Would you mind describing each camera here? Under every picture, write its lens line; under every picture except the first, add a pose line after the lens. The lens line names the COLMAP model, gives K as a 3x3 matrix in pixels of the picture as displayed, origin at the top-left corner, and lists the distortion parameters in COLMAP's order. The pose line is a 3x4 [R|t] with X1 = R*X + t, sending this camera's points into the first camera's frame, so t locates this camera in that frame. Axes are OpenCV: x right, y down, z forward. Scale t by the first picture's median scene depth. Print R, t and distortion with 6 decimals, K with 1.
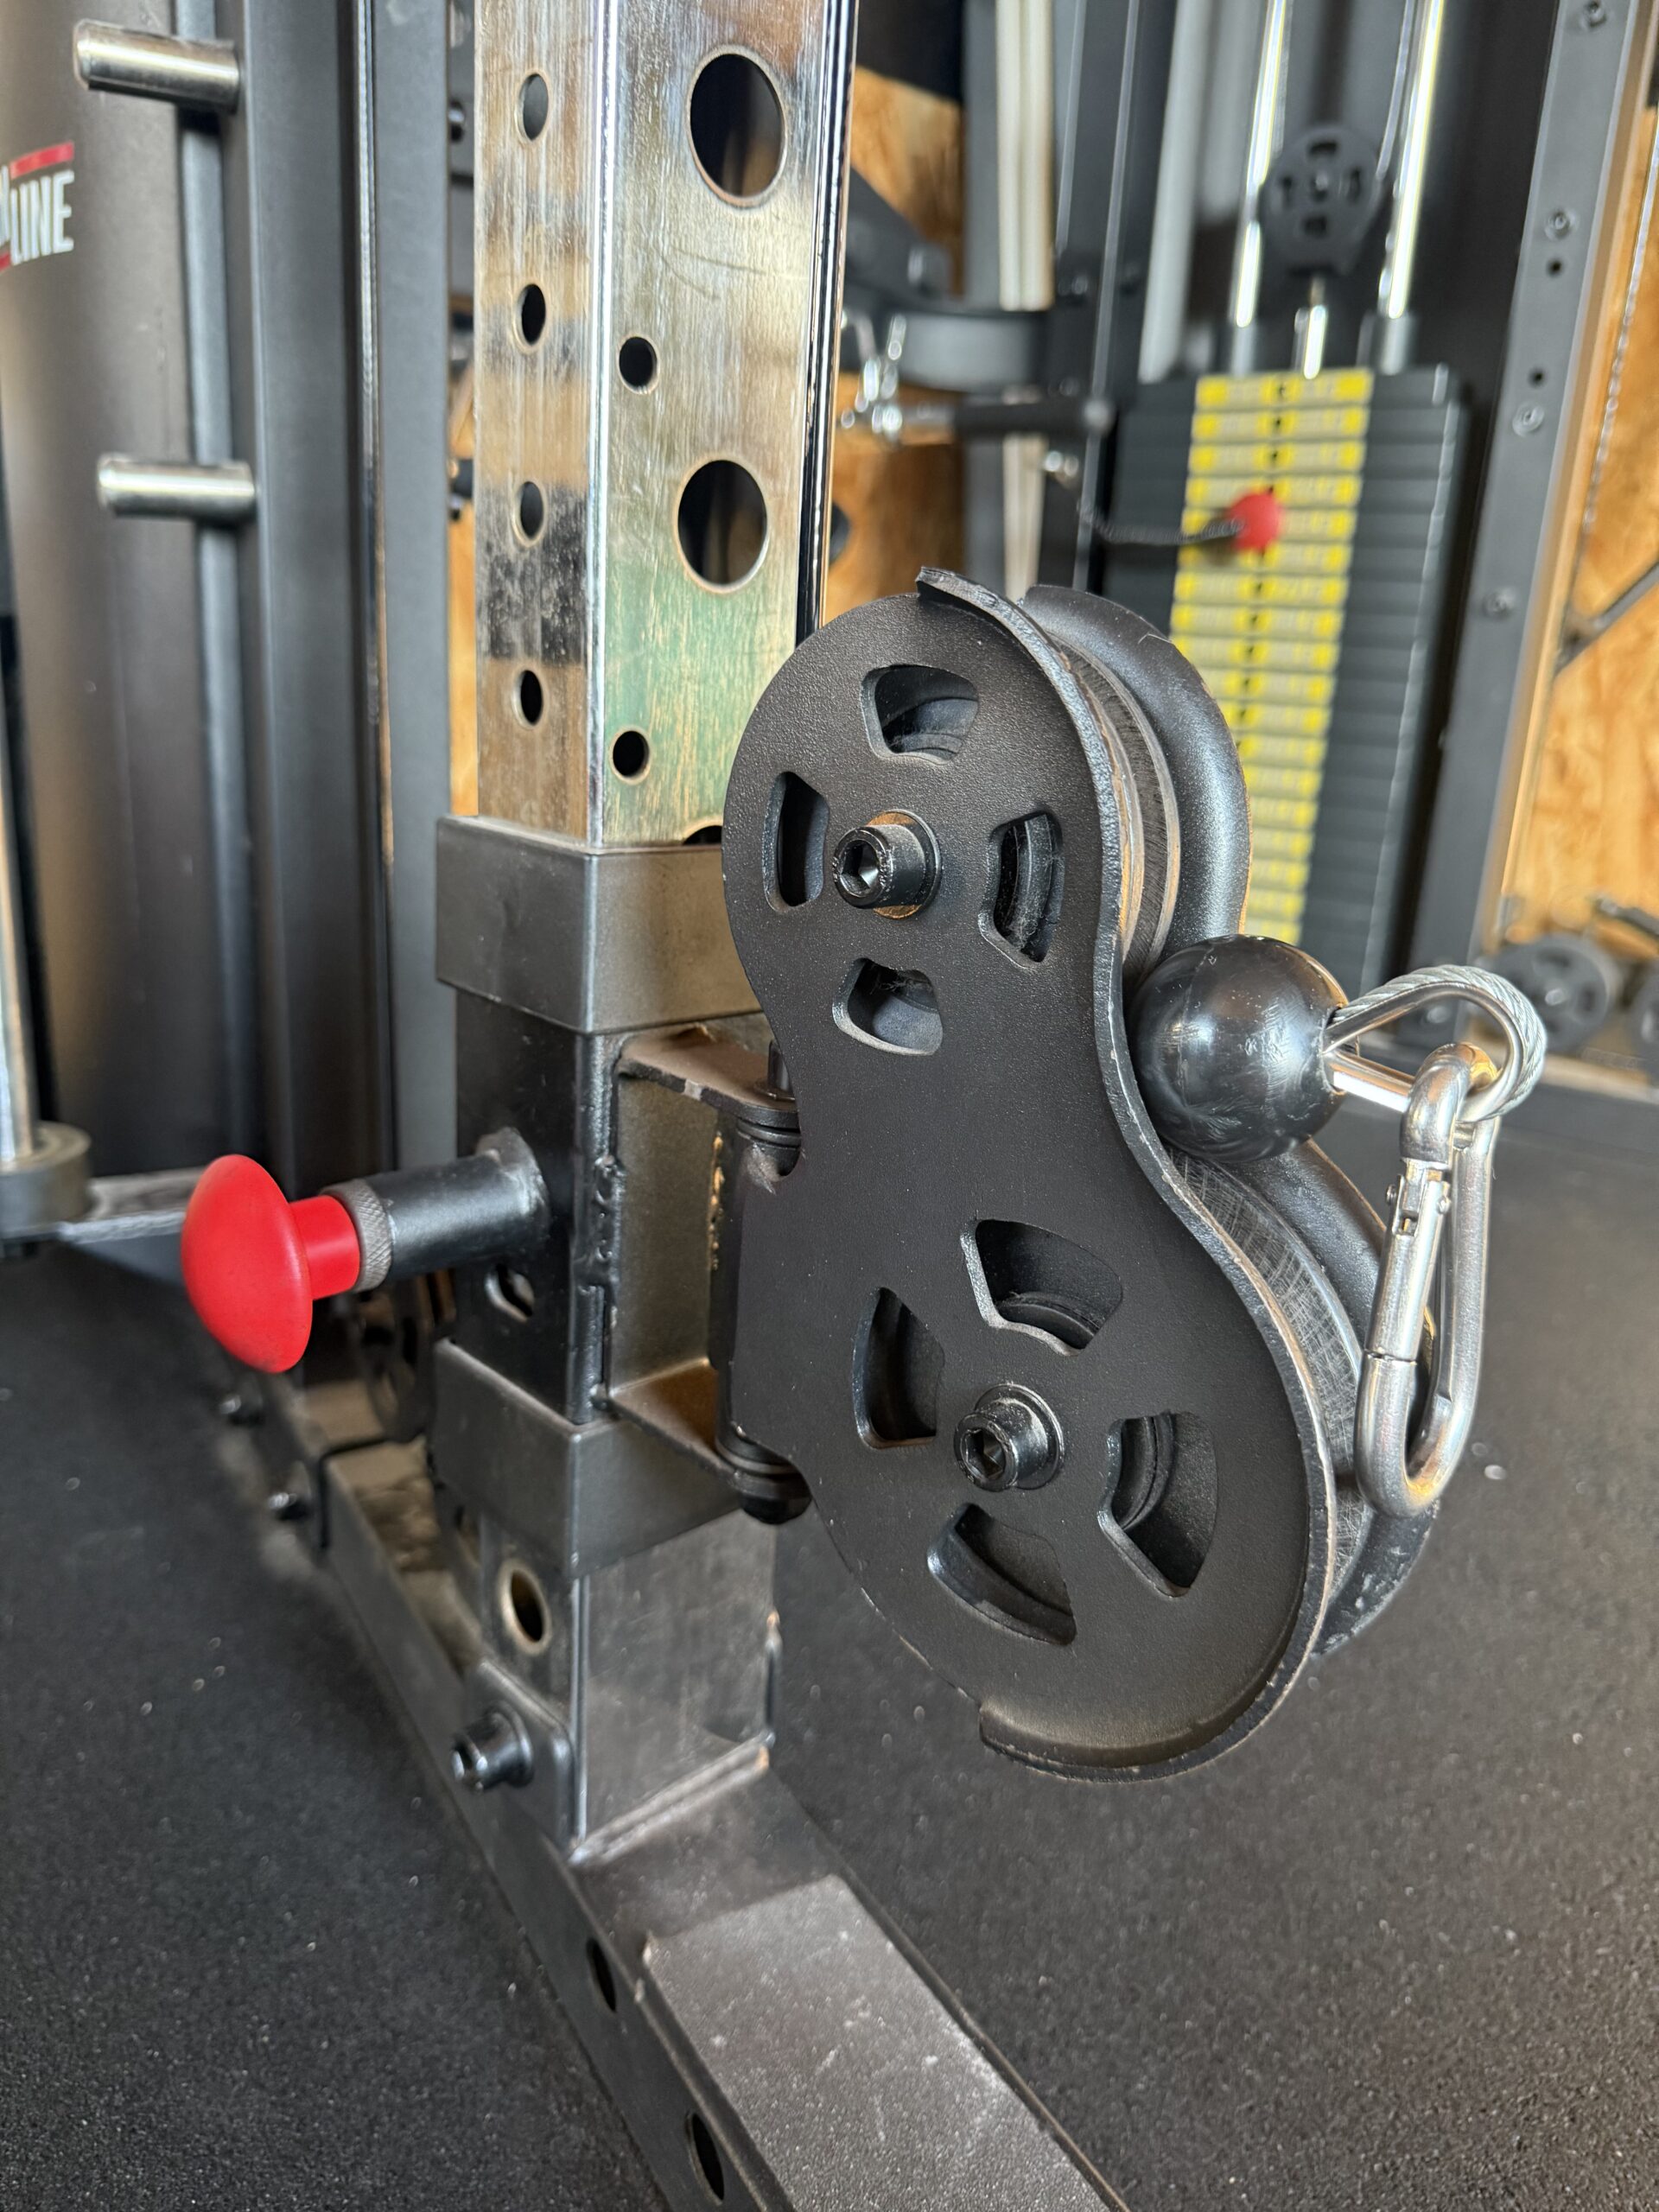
lens RADIAL K [[1624.9, 0, 829.5], [0, 1624.9, 1106.0], [0, 0, 1]] dist [0.204092, -0.430506]
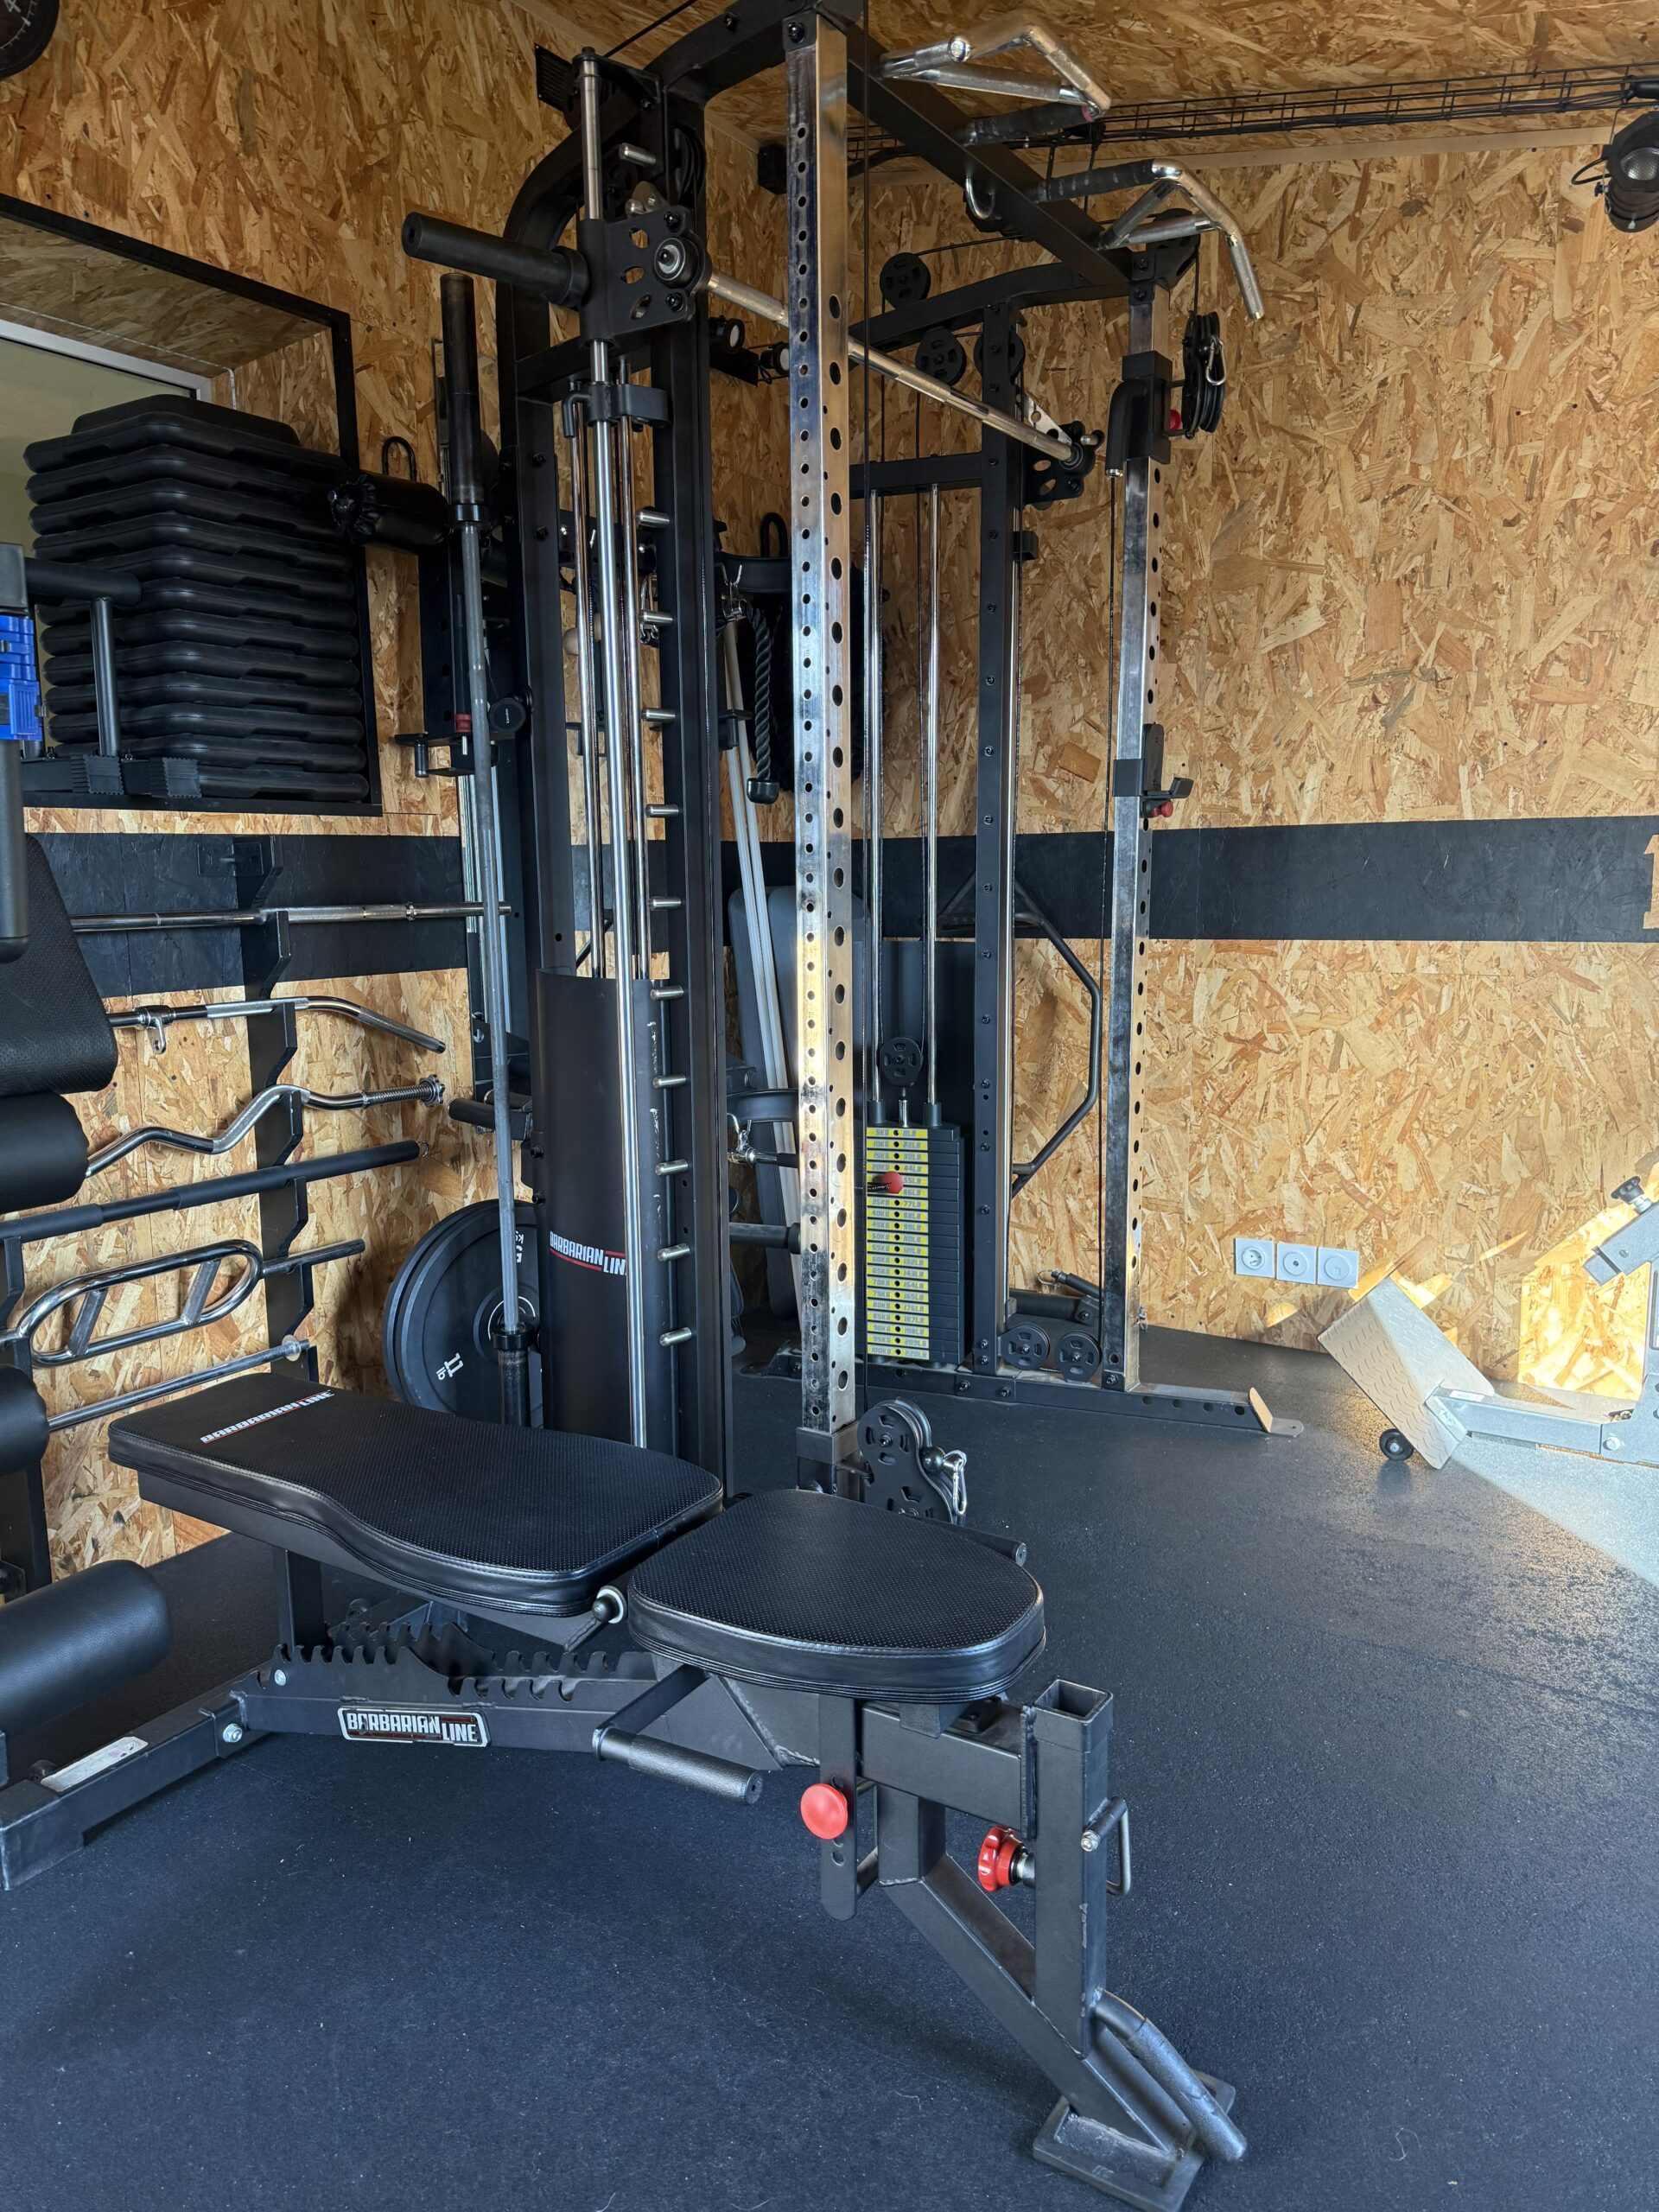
lens RADIAL K [[1561.2, 0, 829.5], [0, 1561.2, 1106.0], [0, 0, 1]] dist [0.003292, 0.000019]
pose [[0.970688, -0.098773, 0.219109, -0.379034], [0.127643, 0.984318, -0.121758, -0.190361], [-0.203646, 0.146157, 0.968074, -1.421298]]
